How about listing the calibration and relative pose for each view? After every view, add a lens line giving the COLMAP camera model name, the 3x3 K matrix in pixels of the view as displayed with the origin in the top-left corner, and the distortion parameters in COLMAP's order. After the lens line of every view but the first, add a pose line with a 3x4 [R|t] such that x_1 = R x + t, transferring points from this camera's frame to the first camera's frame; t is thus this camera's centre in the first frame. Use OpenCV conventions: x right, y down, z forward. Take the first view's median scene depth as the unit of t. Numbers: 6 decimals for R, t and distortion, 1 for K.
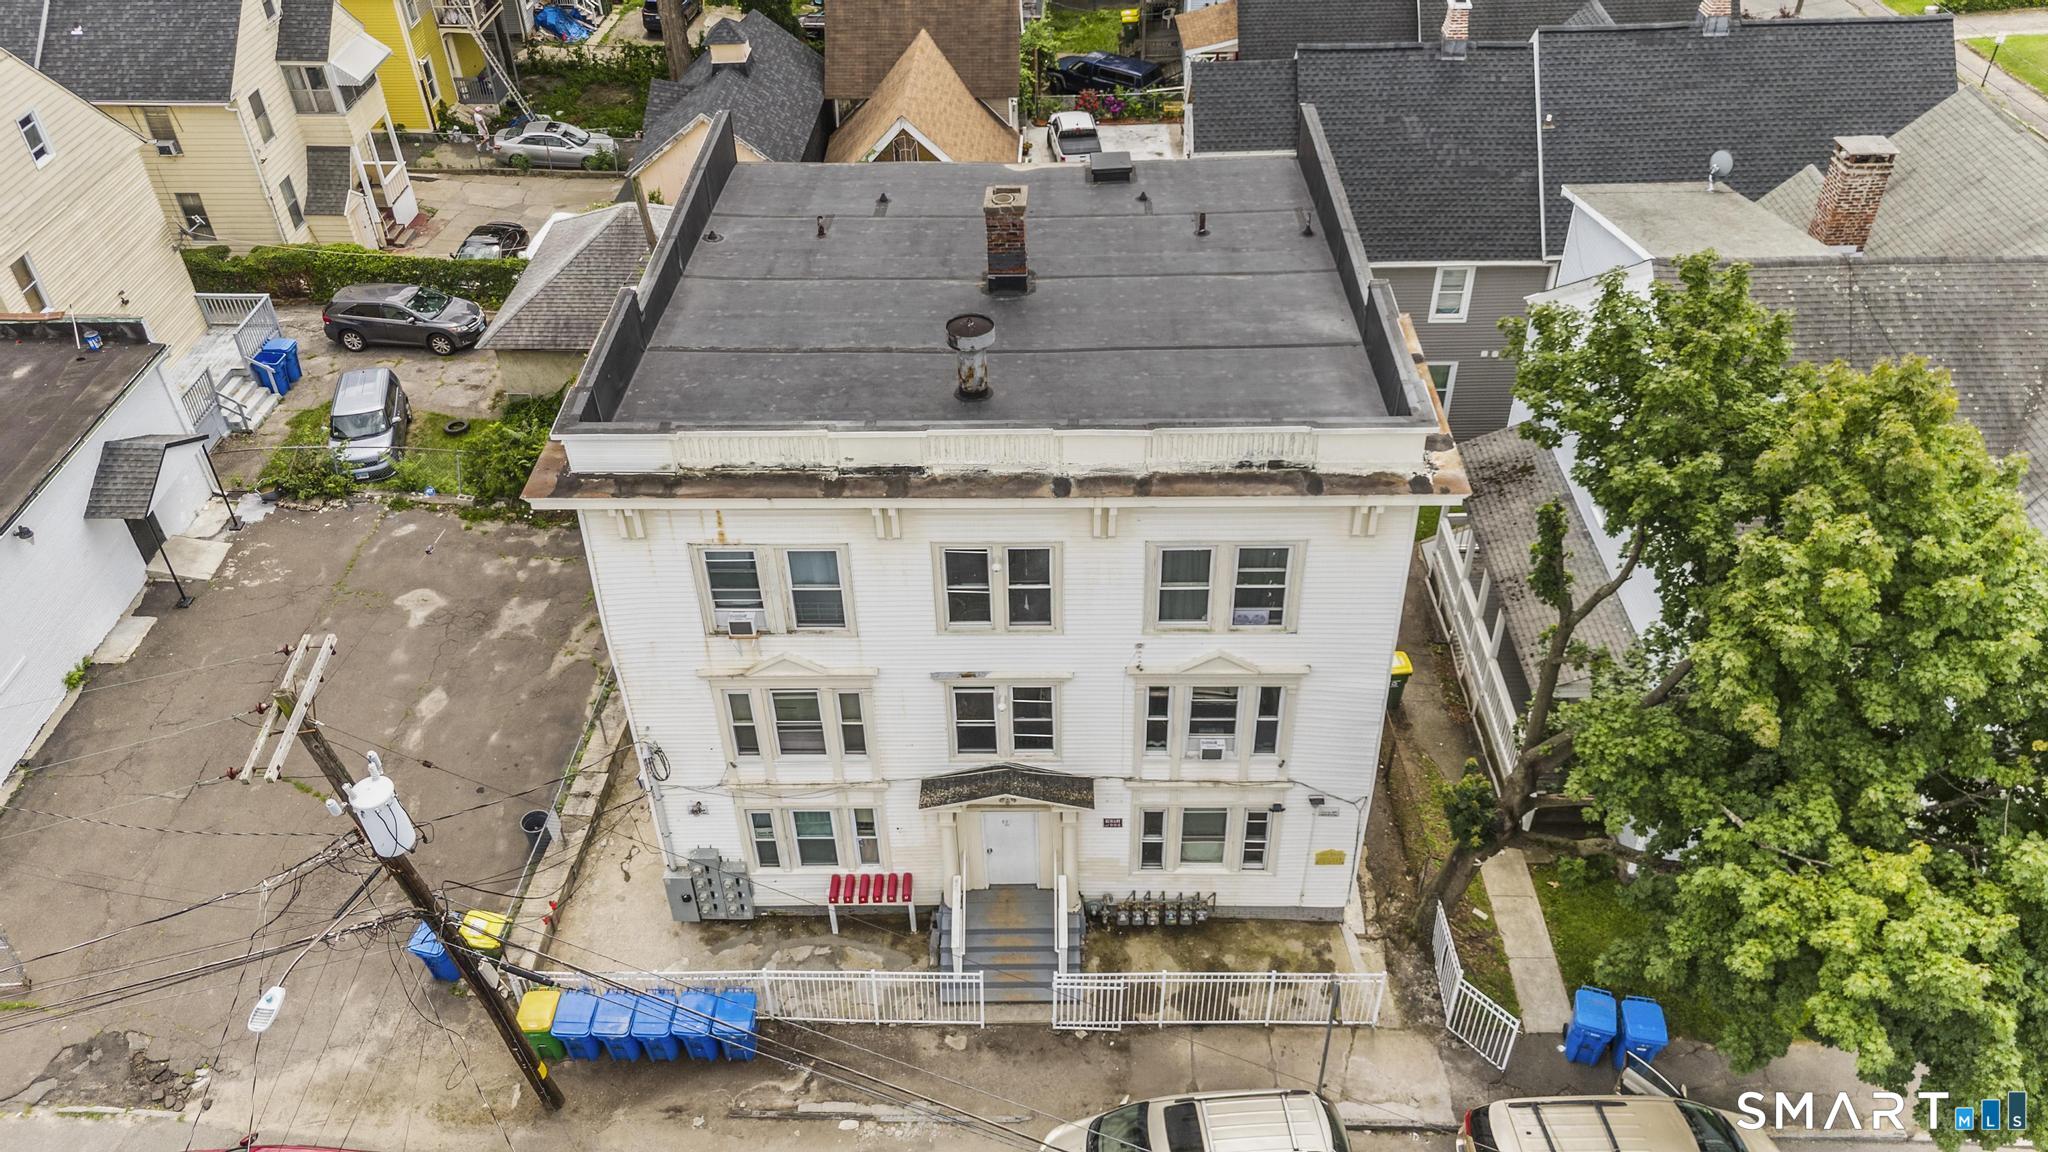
lens RADIAL K [[1518.0, 0, 1024.0], [0, 1518.0, 576.0], [0, 0, 1]] dist [0.060561, -0.052527]
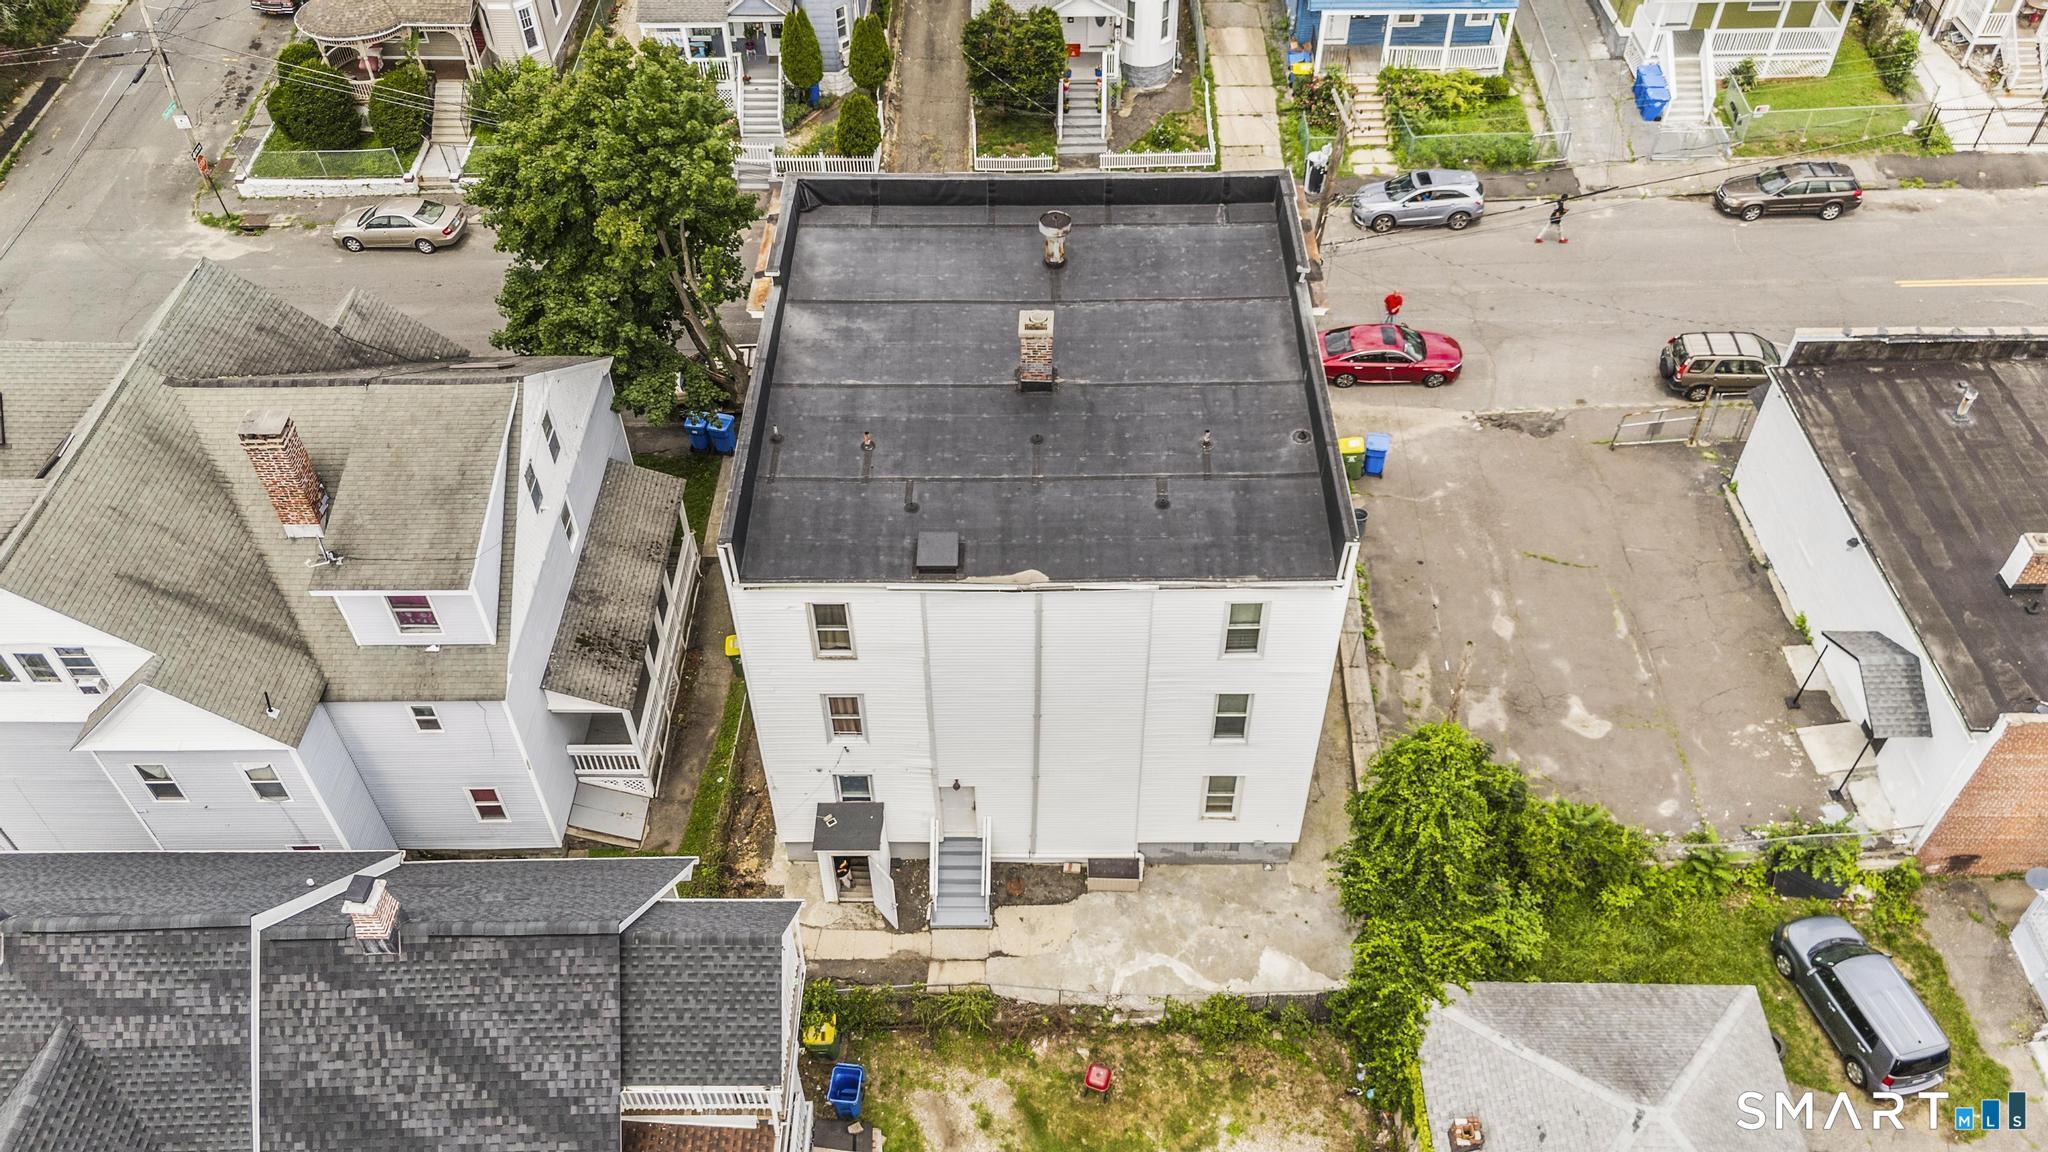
lens RADIAL K [[1518.0, 0, 1024.0], [0, 1518.0, 576.0], [0, 0, 1]] dist [0.060561, -0.052527]
pose [[-0.999463, 0.027279, 0.018166, -0.013705], [0.020862, 0.102038, 0.994562, -1.170620], [0.025277, 0.994406, -0.102552, 1.063120]]
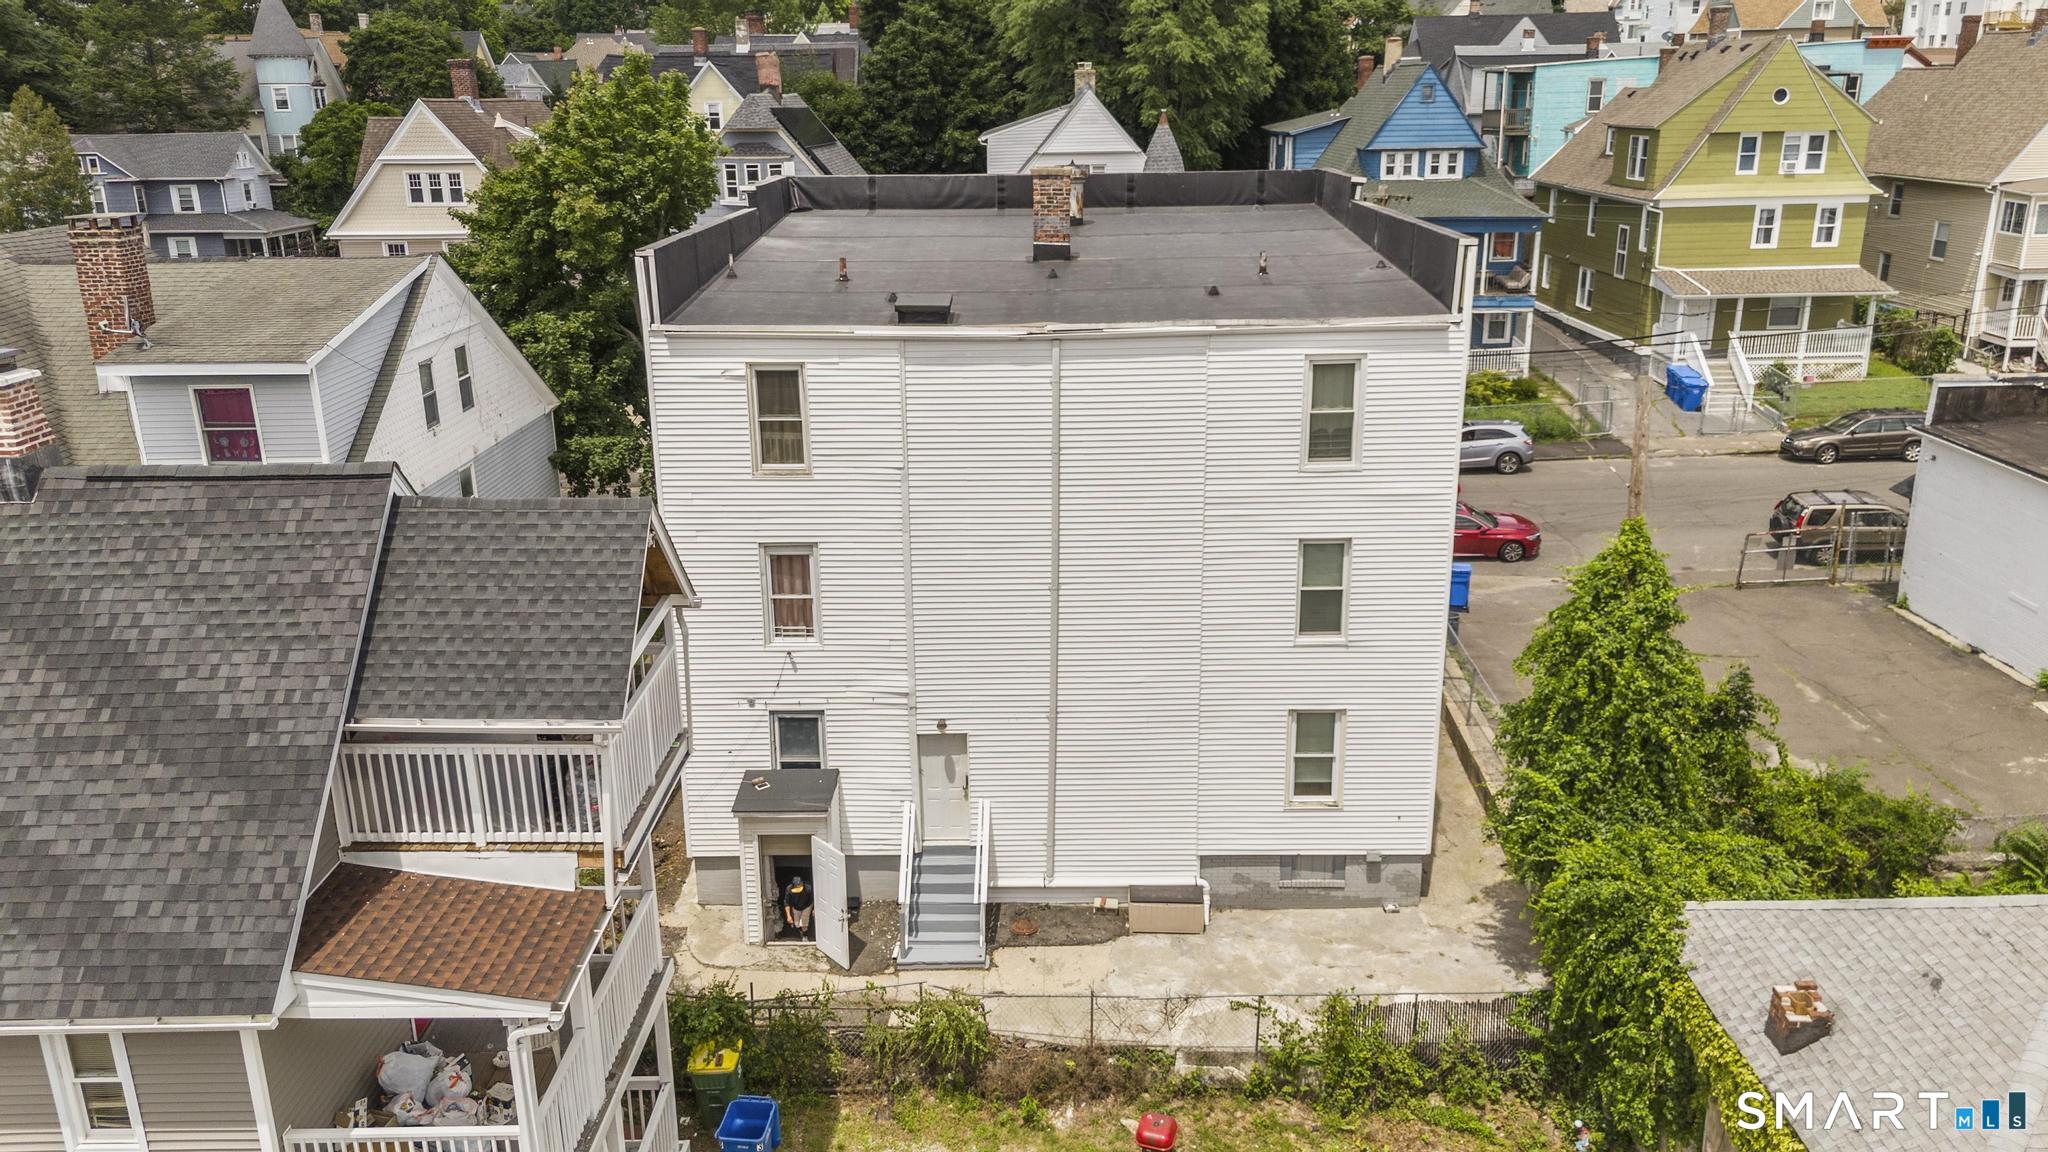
lens RADIAL K [[1518.0, 0, 1024.0], [0, 1518.0, 576.0], [0, 0, 1]] dist [0.060561, -0.052527]
pose [[-0.999440, 0.031433, 0.011467, 0.004626], [0.027036, 0.556735, 0.830250, -0.774619], [0.019713, 0.830095, -0.557273, 1.452996]]
